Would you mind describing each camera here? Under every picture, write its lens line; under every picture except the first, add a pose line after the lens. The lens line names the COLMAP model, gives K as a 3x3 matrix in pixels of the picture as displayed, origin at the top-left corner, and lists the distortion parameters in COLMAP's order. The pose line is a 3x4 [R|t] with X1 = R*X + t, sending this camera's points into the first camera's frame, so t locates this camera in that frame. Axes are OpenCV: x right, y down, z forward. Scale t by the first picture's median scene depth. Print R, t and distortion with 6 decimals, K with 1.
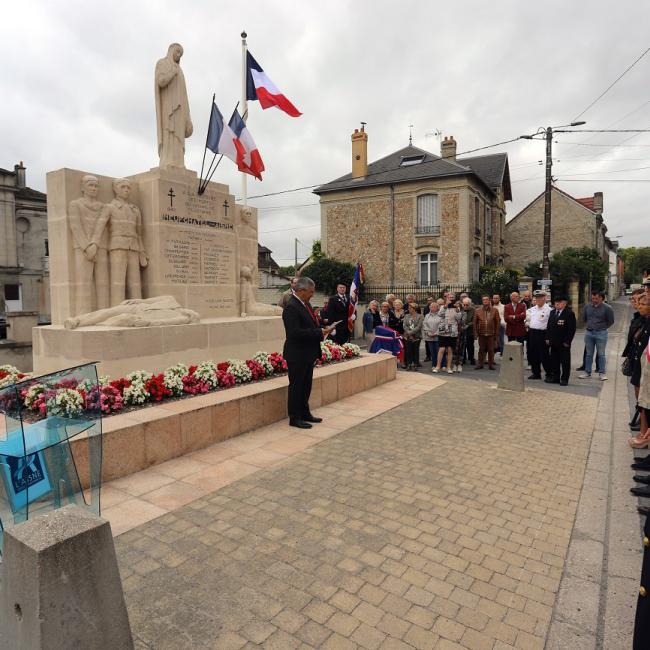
lens RADIAL K [[475.5, 0, 320.5], [0, 475.5, 325.5], [0, 0, 1]] dist [-0.084454, 0.047473]
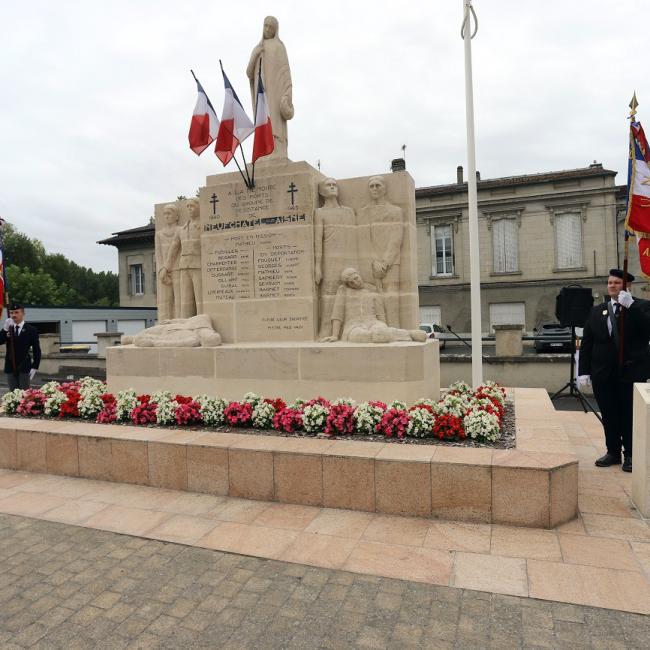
lens RADIAL K [[504.9, 0, 322.0], [0, 504.9, 325.8], [0, 0, 1]] dist [-0.077330, 0.046992]
pose [[0.232223, 0.013887, -0.972563, 0.756046], [-0.037142, 0.999295, 0.005400, -0.062616], [0.971953, 0.034869, 0.232576, 1.133912]]
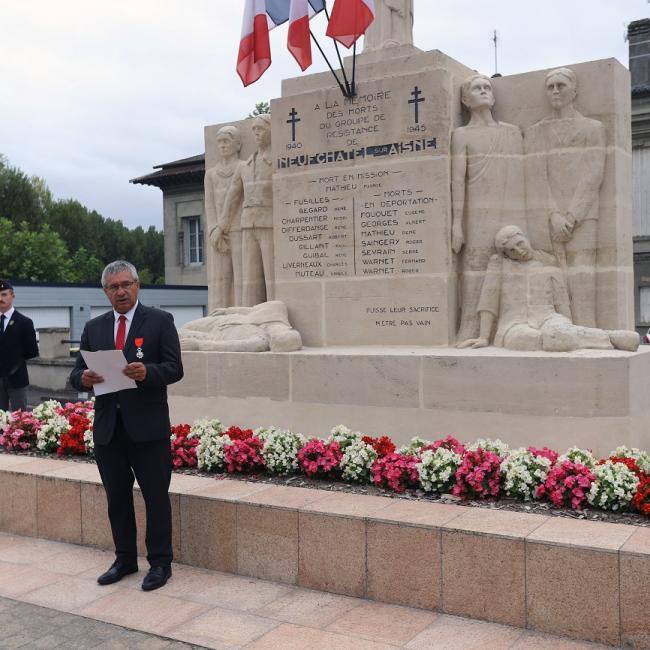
lens RADIAL K [[860.4, 0, 325.0], [0, 860.4, 325.0], [0, 0, 1]] dist [-0.009511, 0.089049]
pose [[0.030278, 0.023672, -0.999261, 0.819698], [-0.047151, 0.998640, 0.022229, -0.068056], [0.998429, 0.046443, 0.031353, 1.169385]]
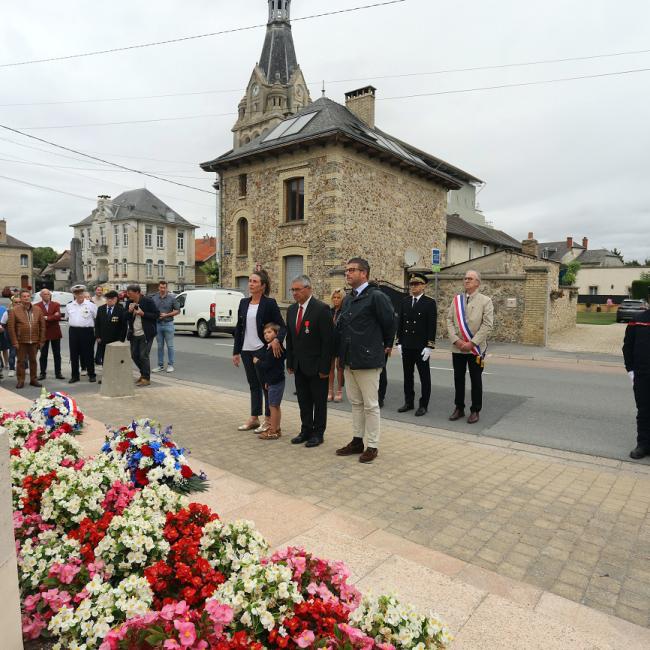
lens RADIAL K [[475.5, 0, 320.5], [0, 475.5, 325.5], [0, 0, 1]] dist [-0.084454, 0.047473]
pose [[0.109235, -0.064985, 0.991889, -0.627870], [0.054652, 0.996744, 0.059284, -0.043055], [-0.992512, 0.047733, 0.112431, 0.752918]]
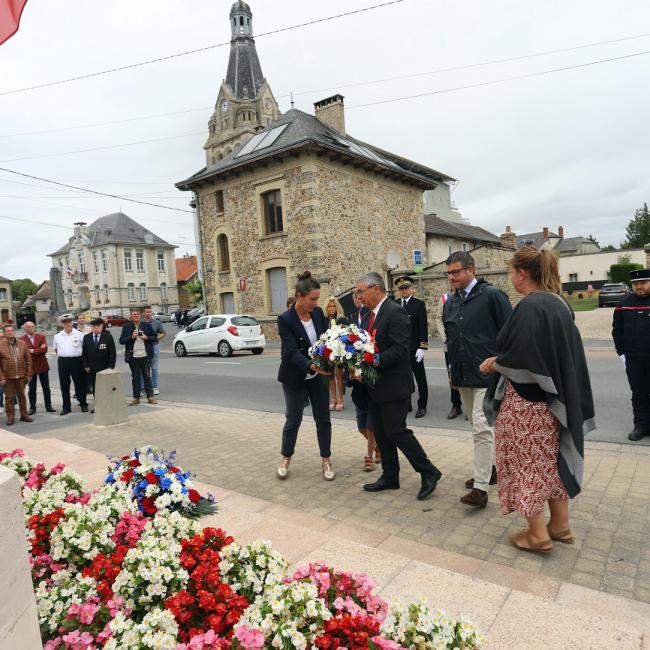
lens RADIAL K [[475.5, 0, 320.5], [0, 475.5, 325.5], [0, 0, 1]] dist [-0.084454, 0.047473]
pose [[0.076582, -0.054209, 0.995589, -0.628182], [0.136897, 0.989636, 0.043354, -0.046102], [-0.987621, 0.132973, 0.083209, 0.761808]]
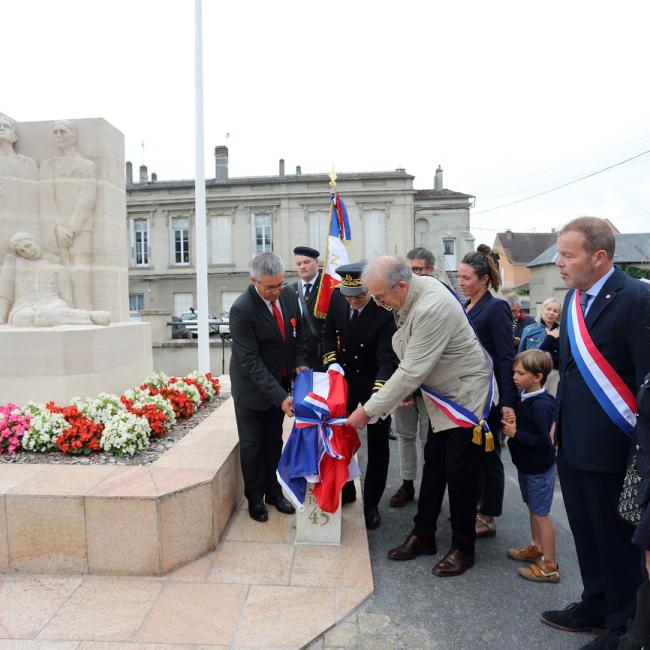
lens RADIAL K [[475.5, 0, 320.5], [0, 475.5, 325.5], [0, 0, 1]] dist [-0.084454, 0.047473]
pose [[0.524053, 0.042084, -0.850645, 0.663687], [-0.045215, 0.998745, 0.021556, -0.064661], [0.850485, 0.027165, 0.525298, 1.444239]]
